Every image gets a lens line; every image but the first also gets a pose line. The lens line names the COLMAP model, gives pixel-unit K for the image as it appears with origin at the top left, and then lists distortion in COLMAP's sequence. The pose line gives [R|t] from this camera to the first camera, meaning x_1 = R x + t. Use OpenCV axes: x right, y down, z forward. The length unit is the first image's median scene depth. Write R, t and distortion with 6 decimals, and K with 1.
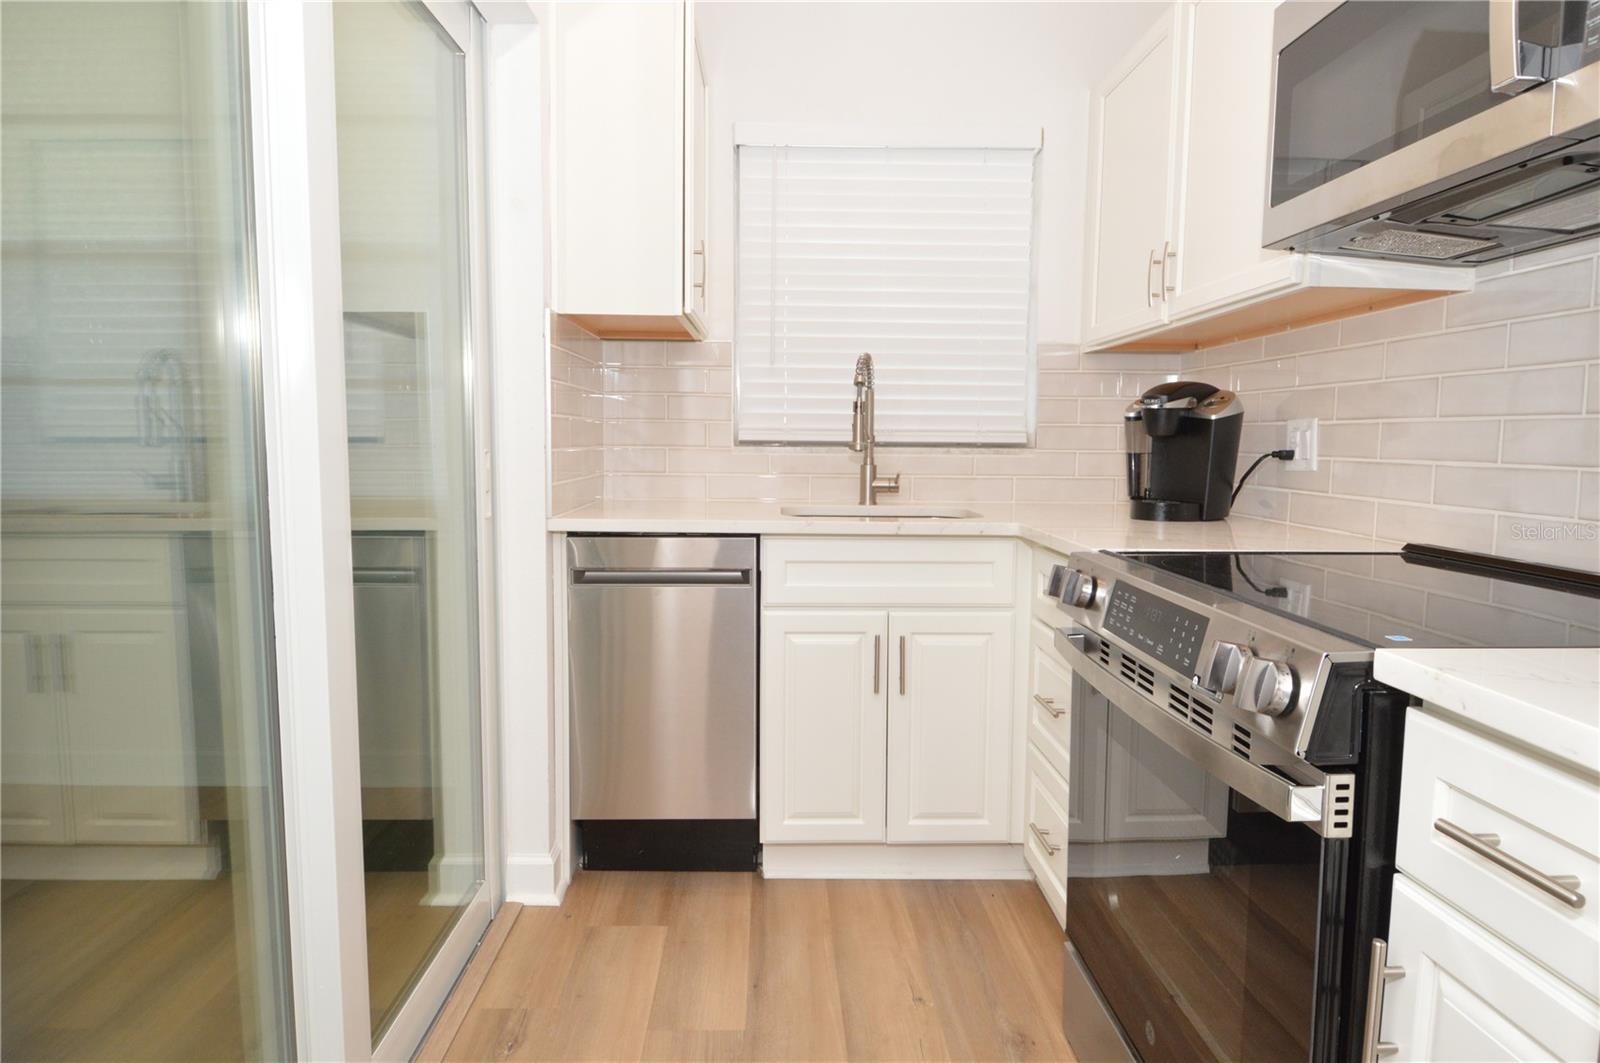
lens RADIAL K [[882.8, 0, 797.3], [0, 882.8, 519.5], [0, 0, 1]] dist [0.011109, -0.026447]
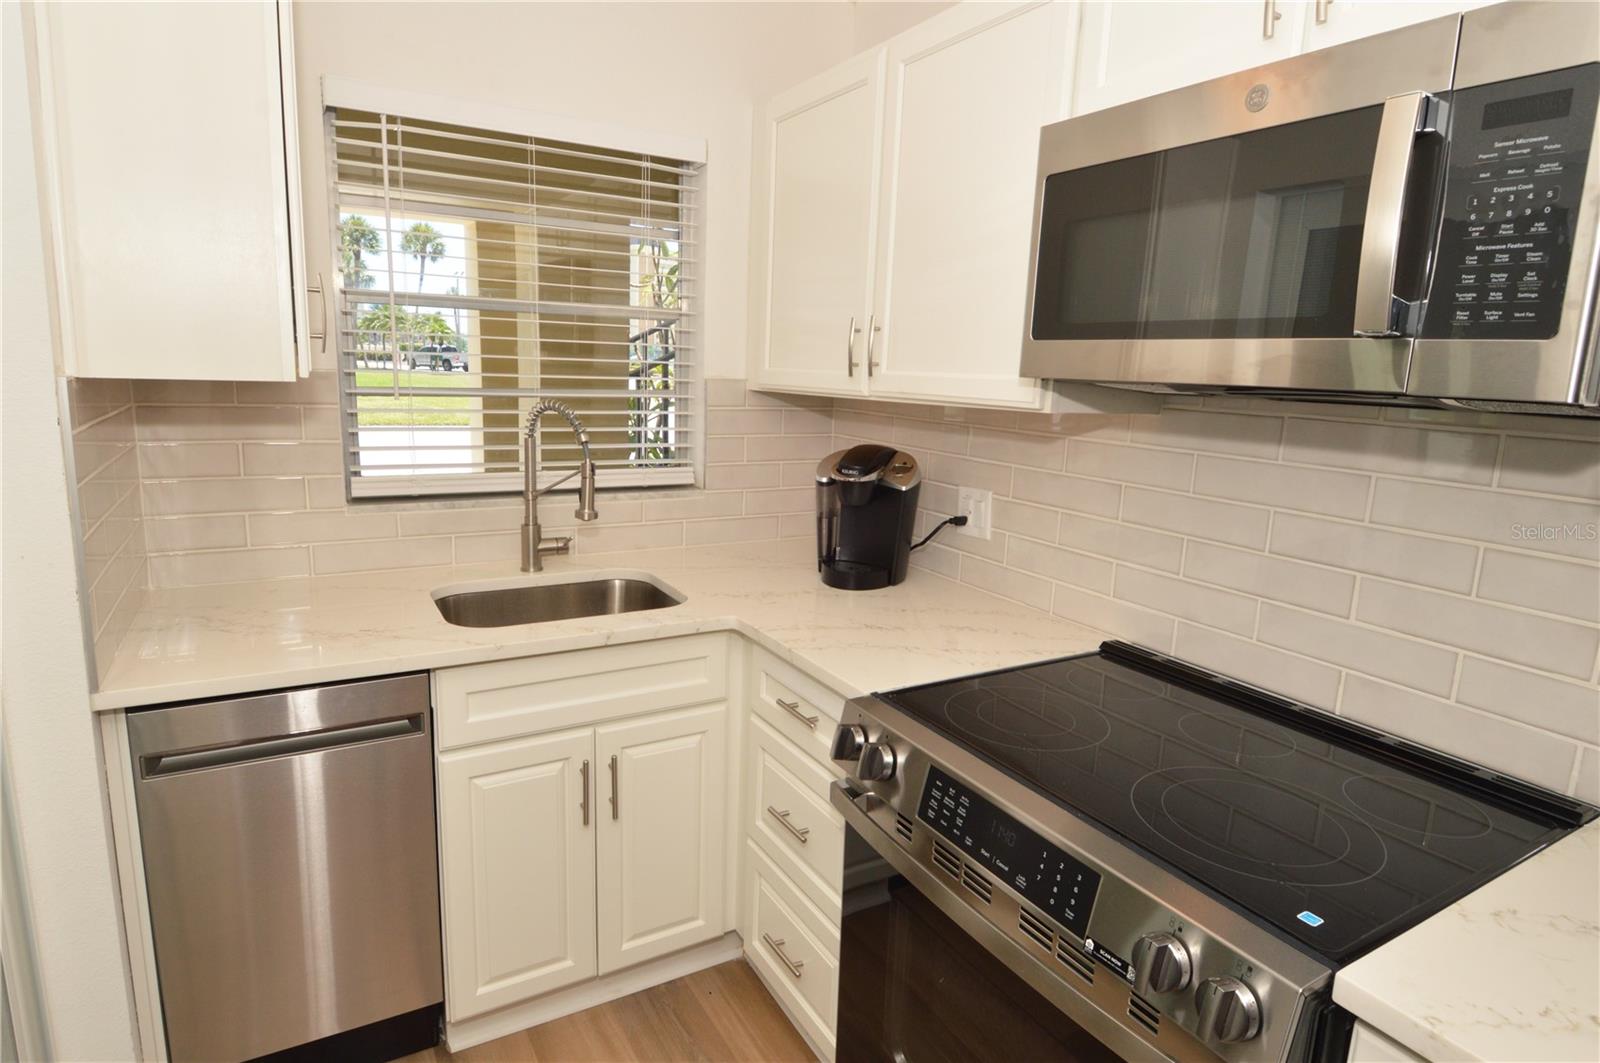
lens RADIAL K [[856.3, 0, 779.9], [0, 856.3, 523.0], [0, 0, 1]] dist [0.008773, -0.020159]
pose [[0.882023, -0.065790, 0.466591, -0.115975], [0.019143, 0.994391, 0.104024, -0.181282], [-0.470818, -0.082820, 0.878334, 0.200224]]
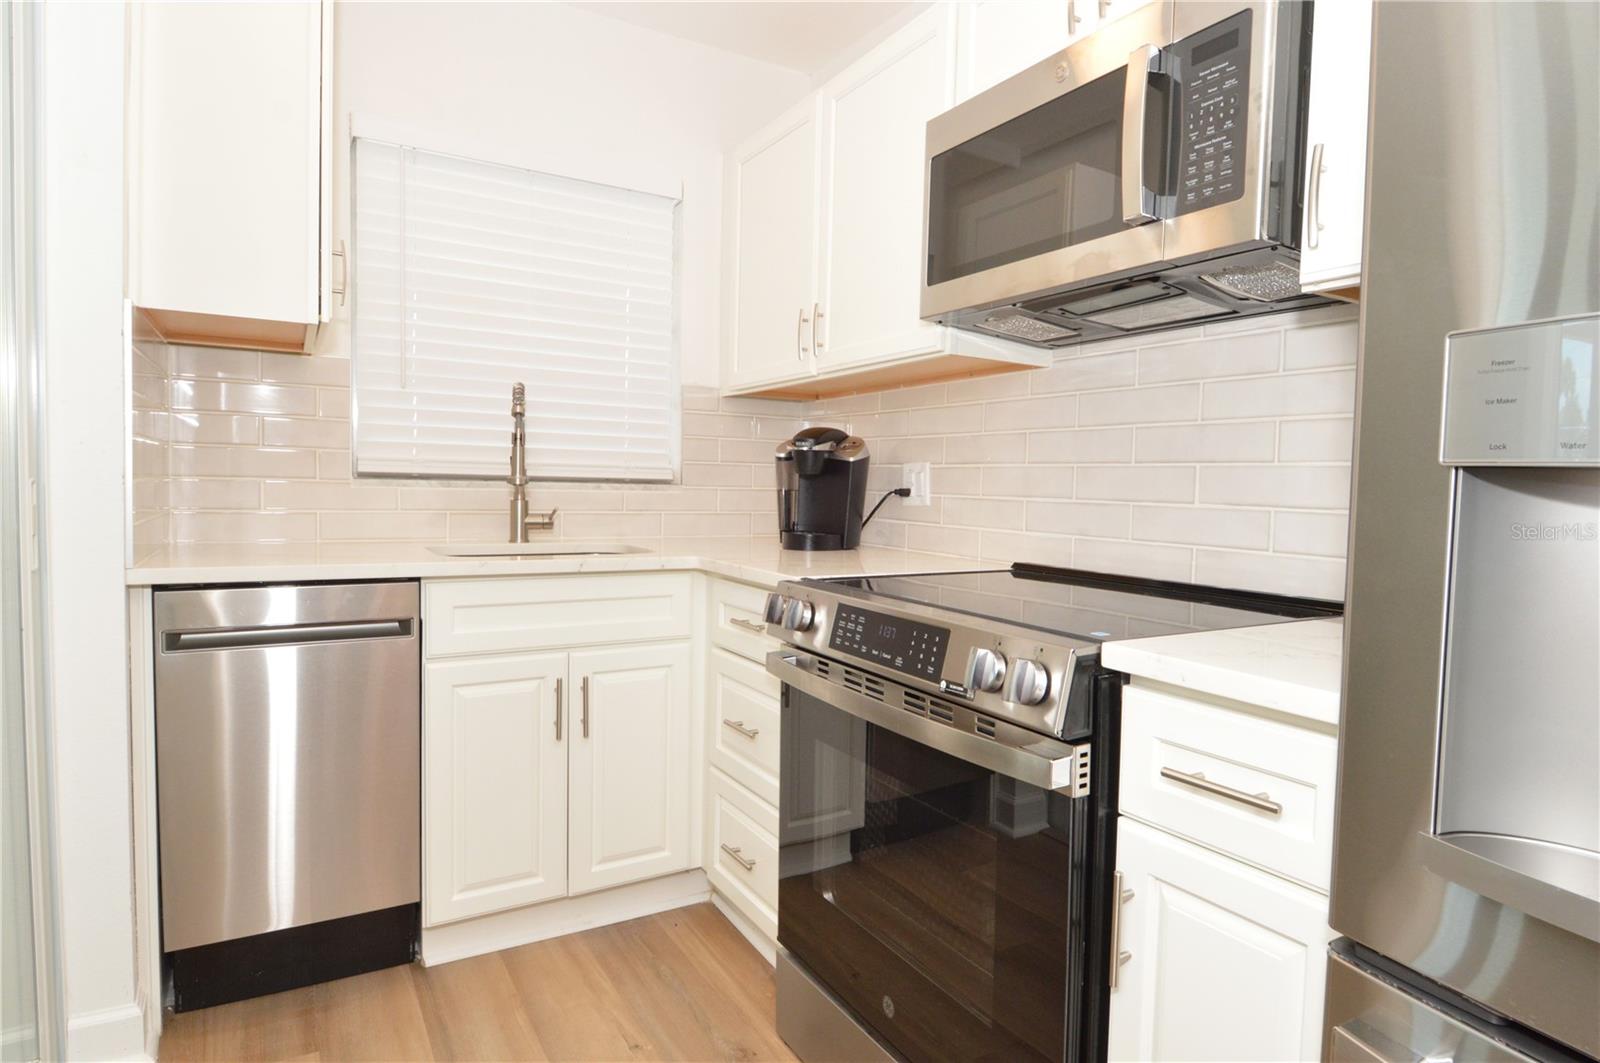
lens RADIAL K [[870.7, 0, 818.4], [0, 870.7, 530.8], [0, 0, 1]] dist [0.008487, -0.023921]
pose [[0.868289, -0.015744, 0.495809, -0.130383], [0.029582, 0.999361, -0.020071, -0.001149], [-0.495176, 0.032095, 0.868199, 0.039467]]
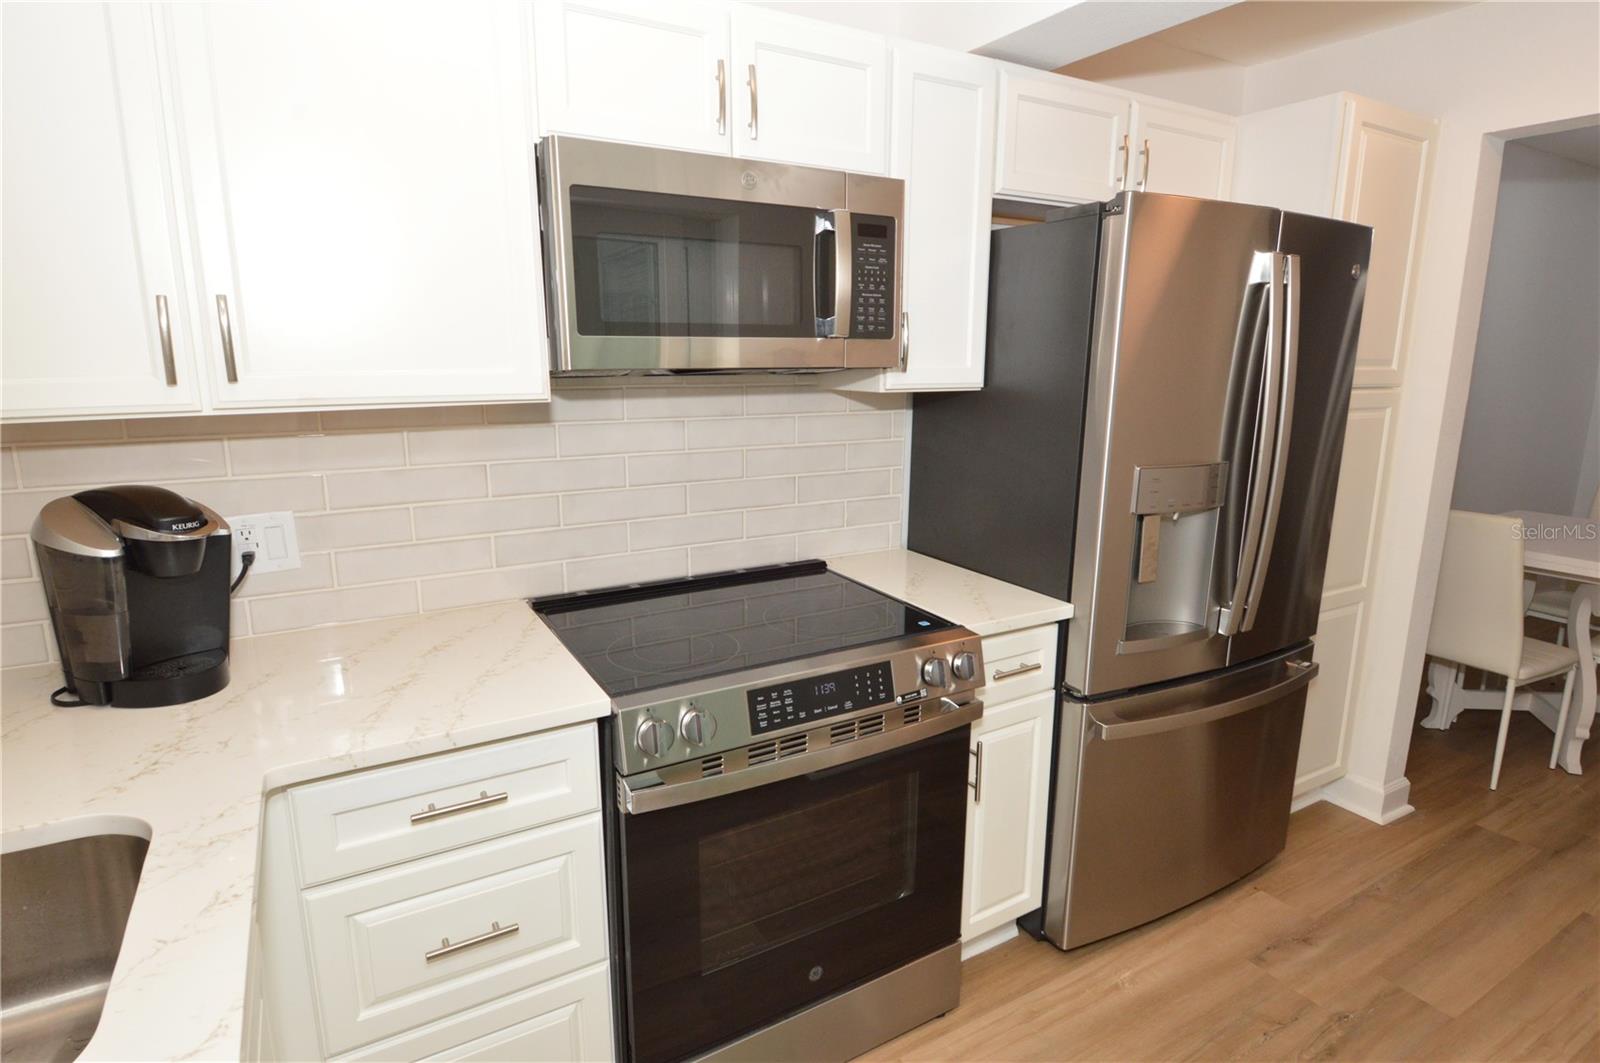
lens RADIAL K [[860.9, 0, 810.3], [0, 860.9, 524.9], [0, 0, 1]] dist [0.015904, -0.029244]
pose [[-0.480072, -0.186962, 0.857074, -0.374891], [0.076860, 0.964302, 0.253404, -0.265223], [-0.873855, 0.187527, -0.448565, 0.895691]]
